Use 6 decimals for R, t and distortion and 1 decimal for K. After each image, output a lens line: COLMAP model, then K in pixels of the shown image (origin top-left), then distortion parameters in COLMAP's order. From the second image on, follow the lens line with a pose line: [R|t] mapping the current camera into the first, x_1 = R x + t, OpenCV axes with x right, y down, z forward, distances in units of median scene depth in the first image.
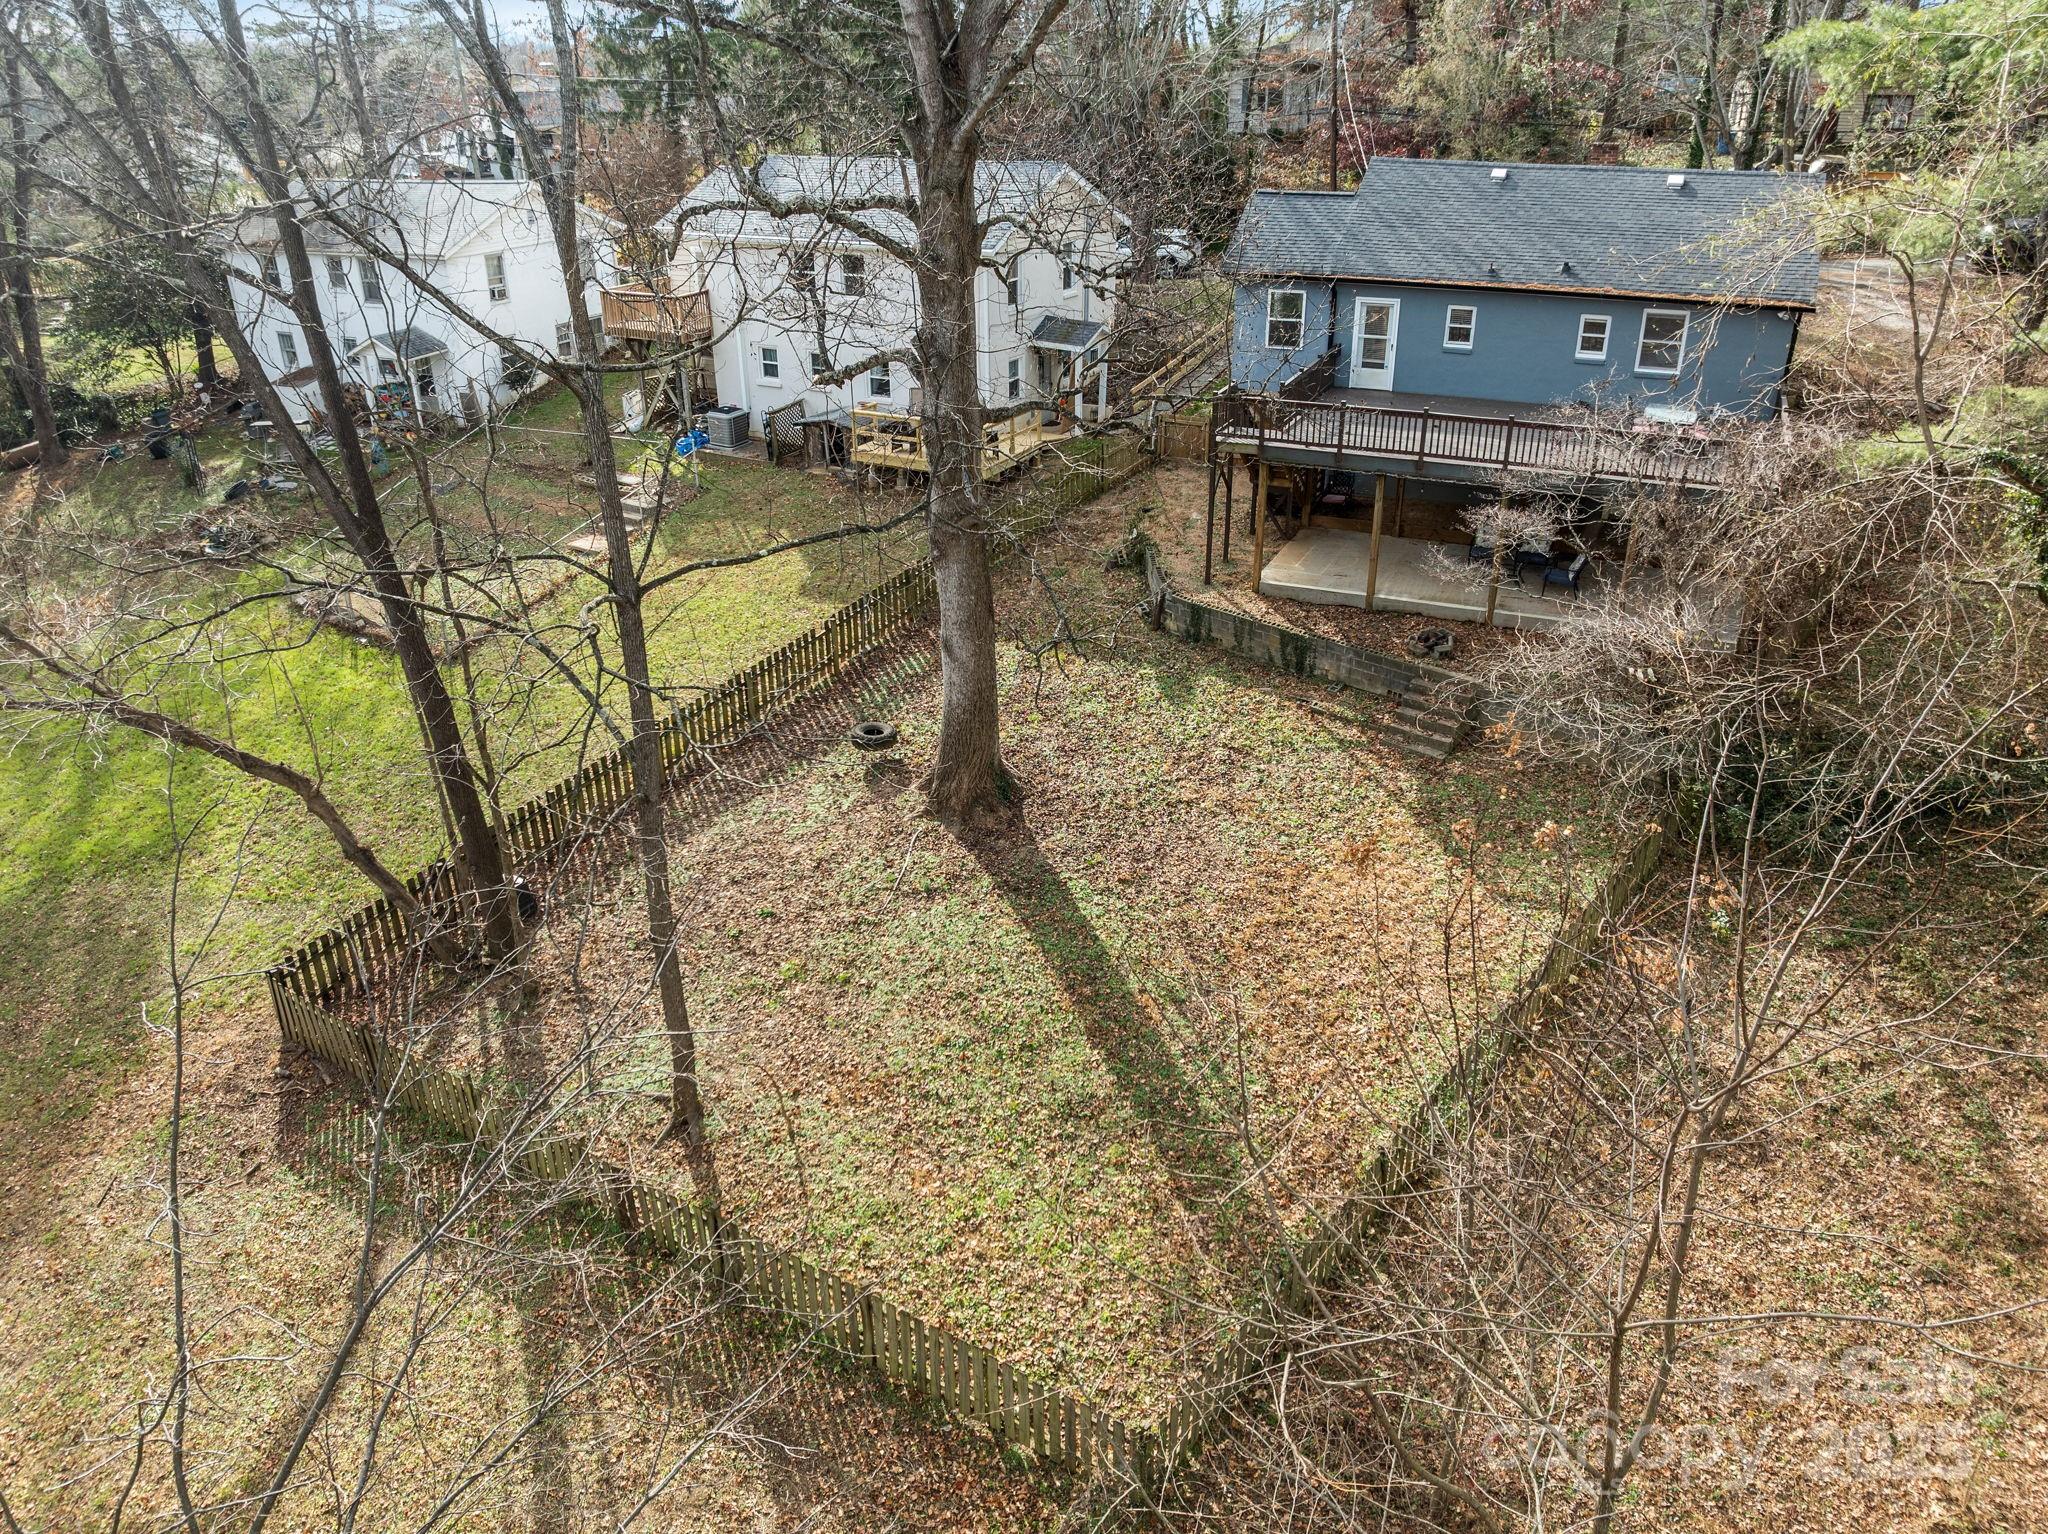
lens RADIAL K [[1451.3, 0, 1007.8], [0, 1451.3, 768.7], [0, 0, 1]] dist [-0.052100, 0.019553]
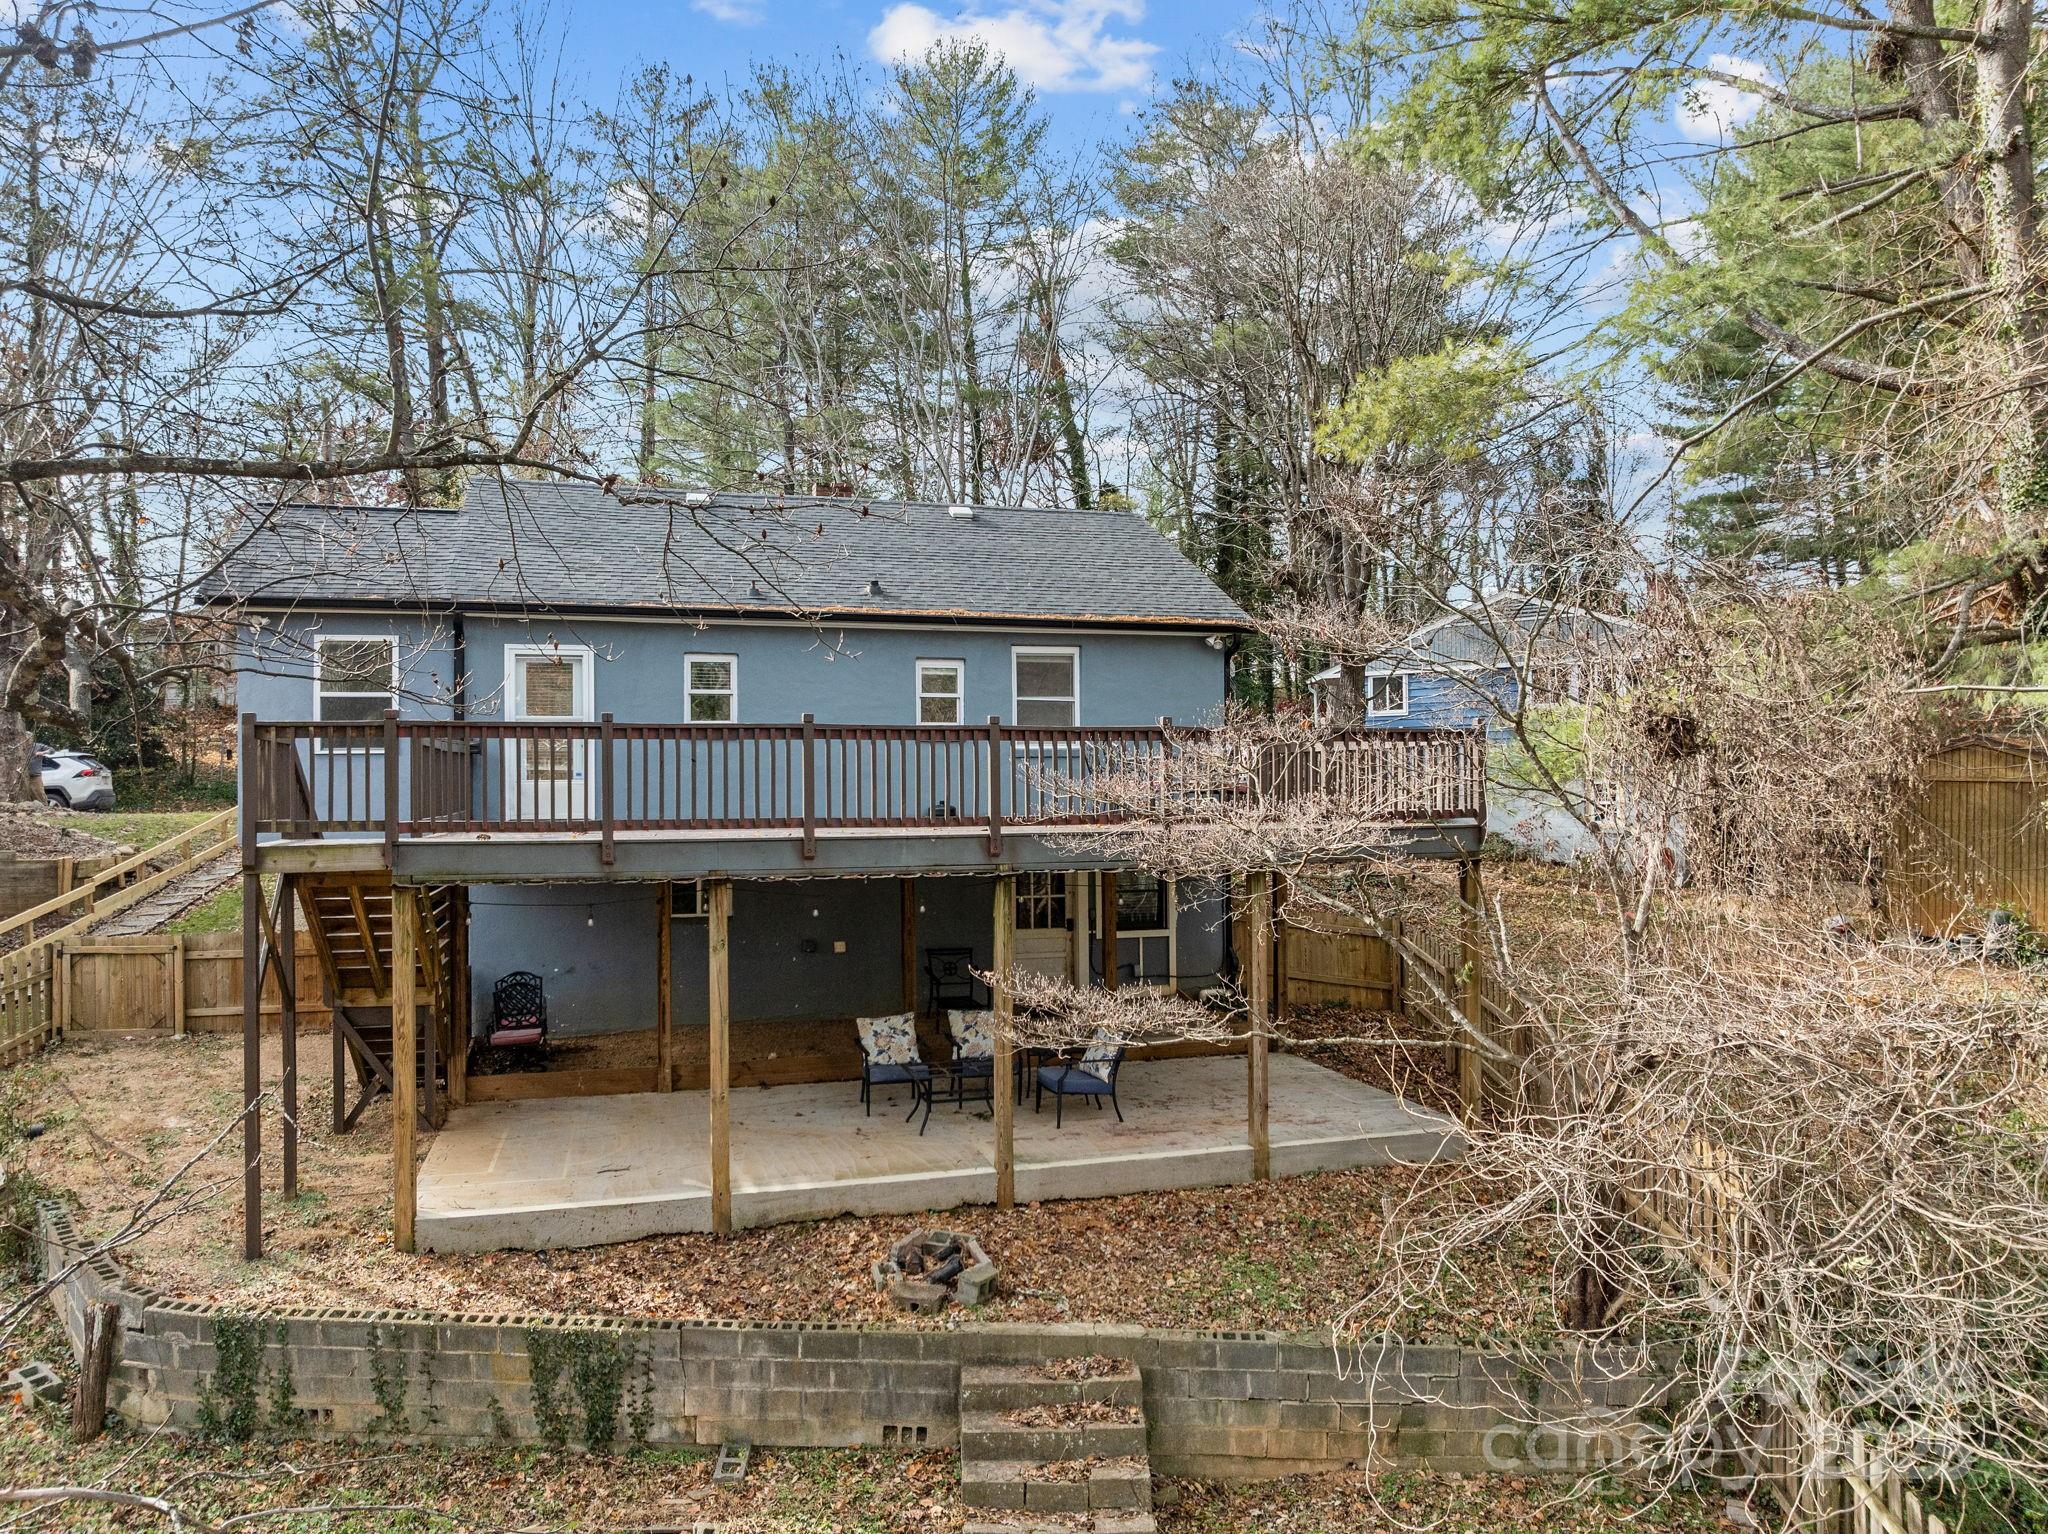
lens RADIAL K [[1451.3, 0, 1033.6], [0, 1451.3, 772.4], [0, 0, 1]] dist [-0.052100, 0.019553]
pose [[0.754199, 0.016228, 0.656445, 0.052284], [0.289811, 0.888835, -0.354940, -0.055460], [-0.589231, 0.457941, 0.665655, 0.608665]]
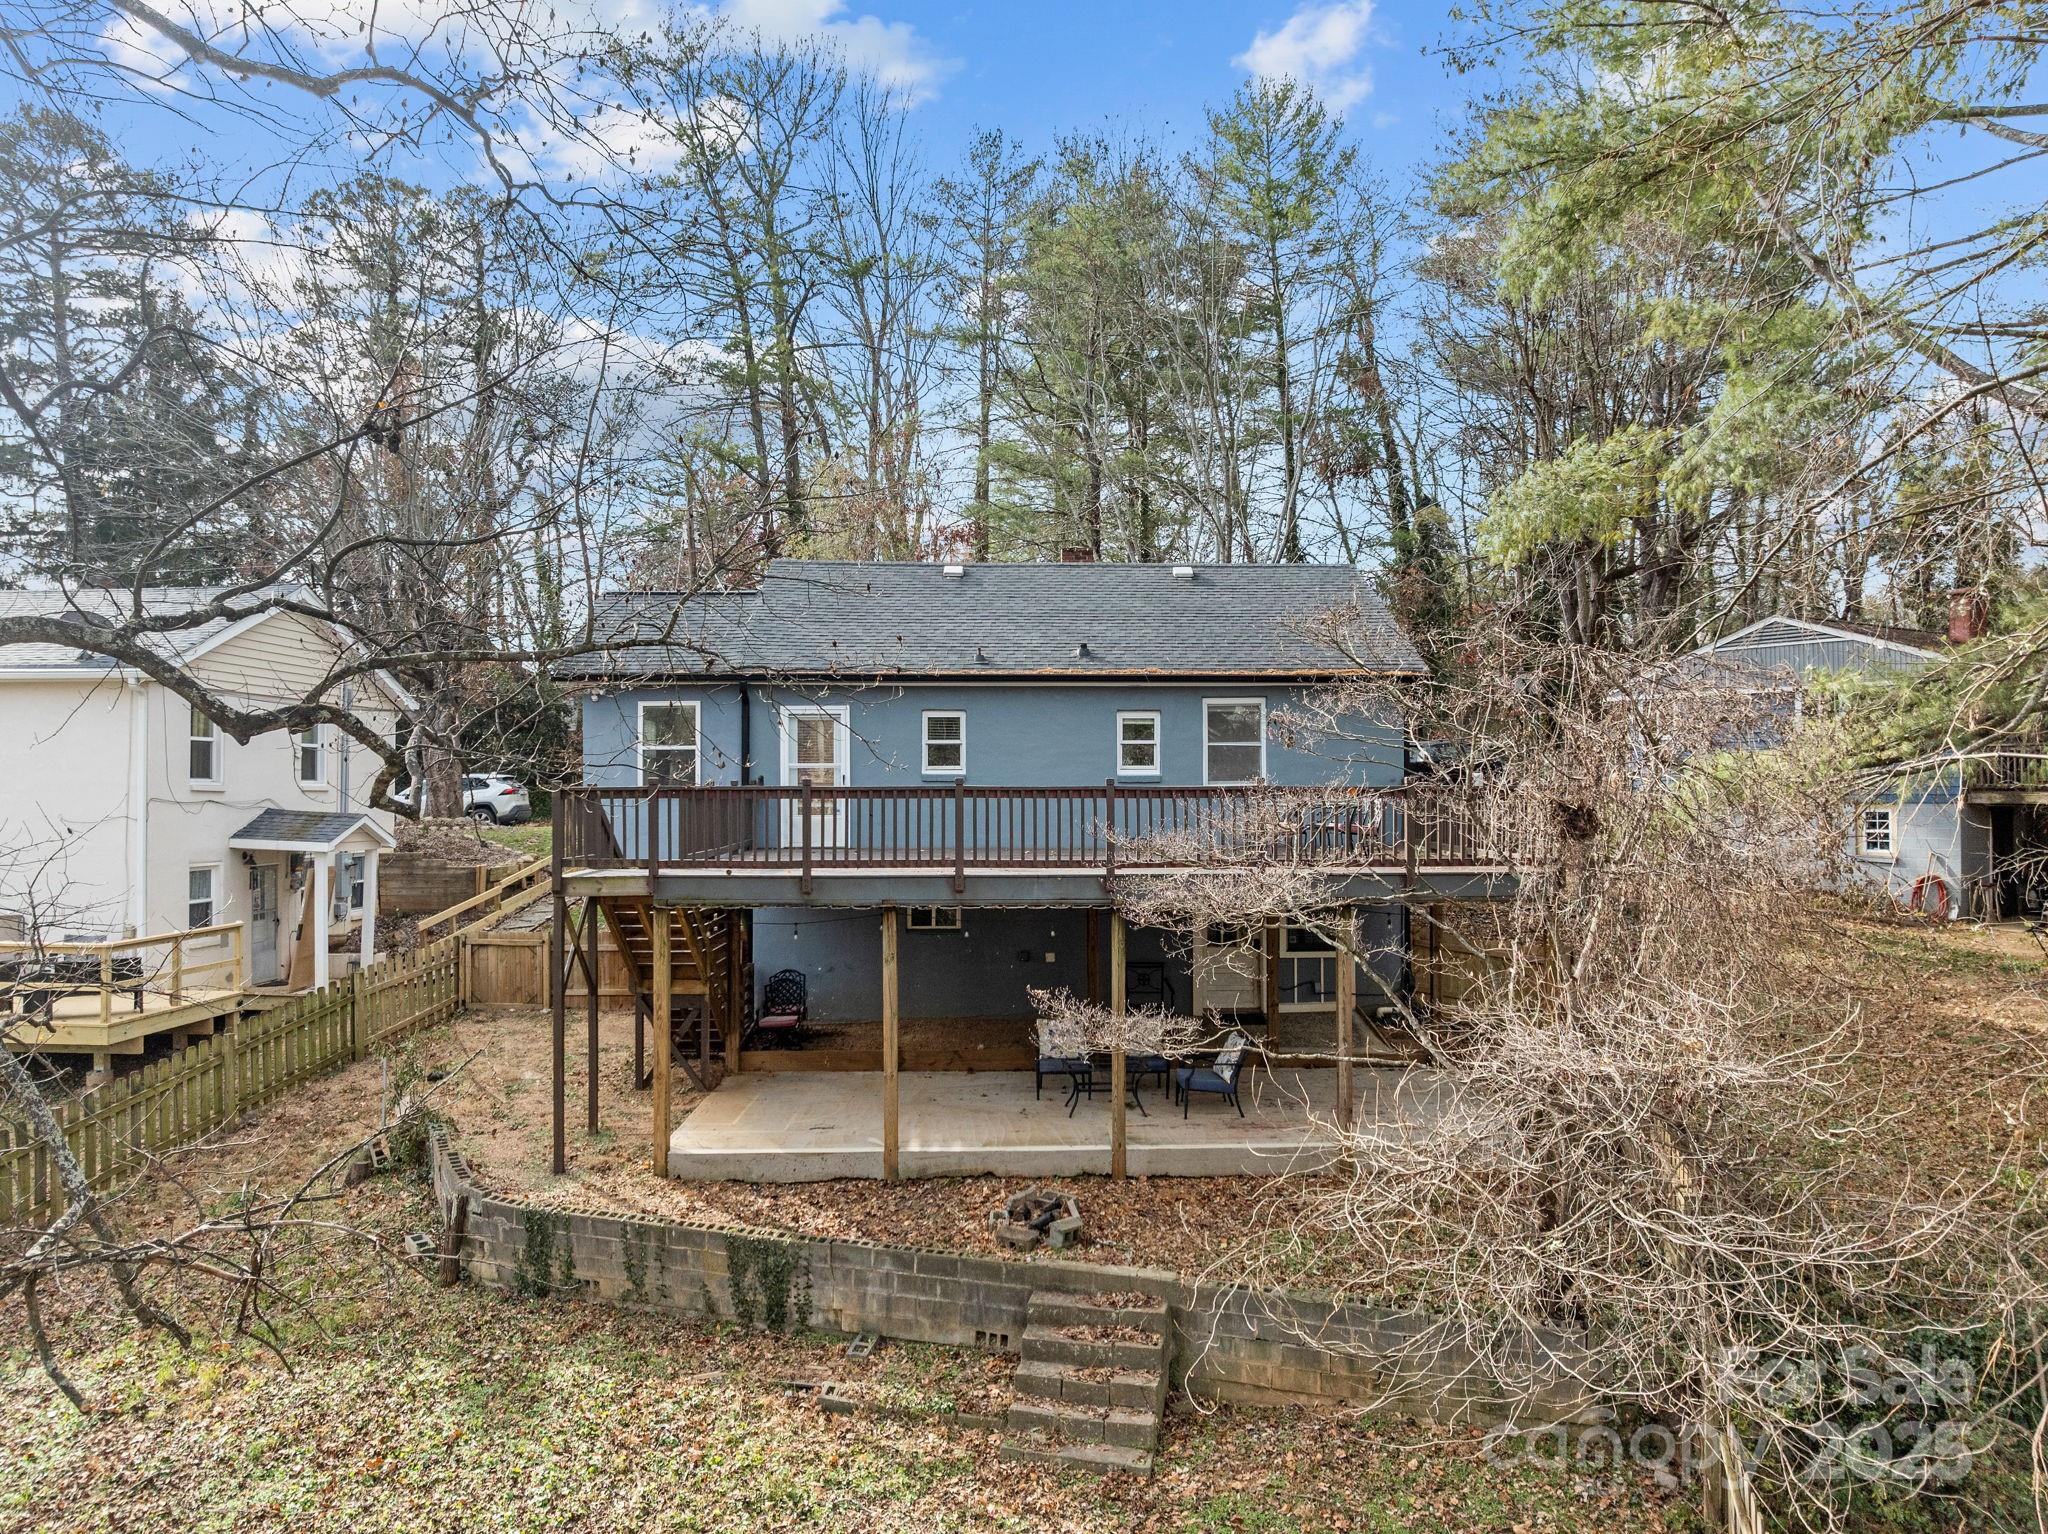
lens RADIAL K [[1451.3, 0, 1025.5], [0, 1451.3, 764.5], [0, 0, 1]] dist [-0.052100, 0.019553]
pose [[0.899943, 0.018664, 0.435607, 0.065942], [0.185960, 0.887225, -0.422198, -0.016116], [-0.394361, 0.460960, 0.794981, 0.492302]]
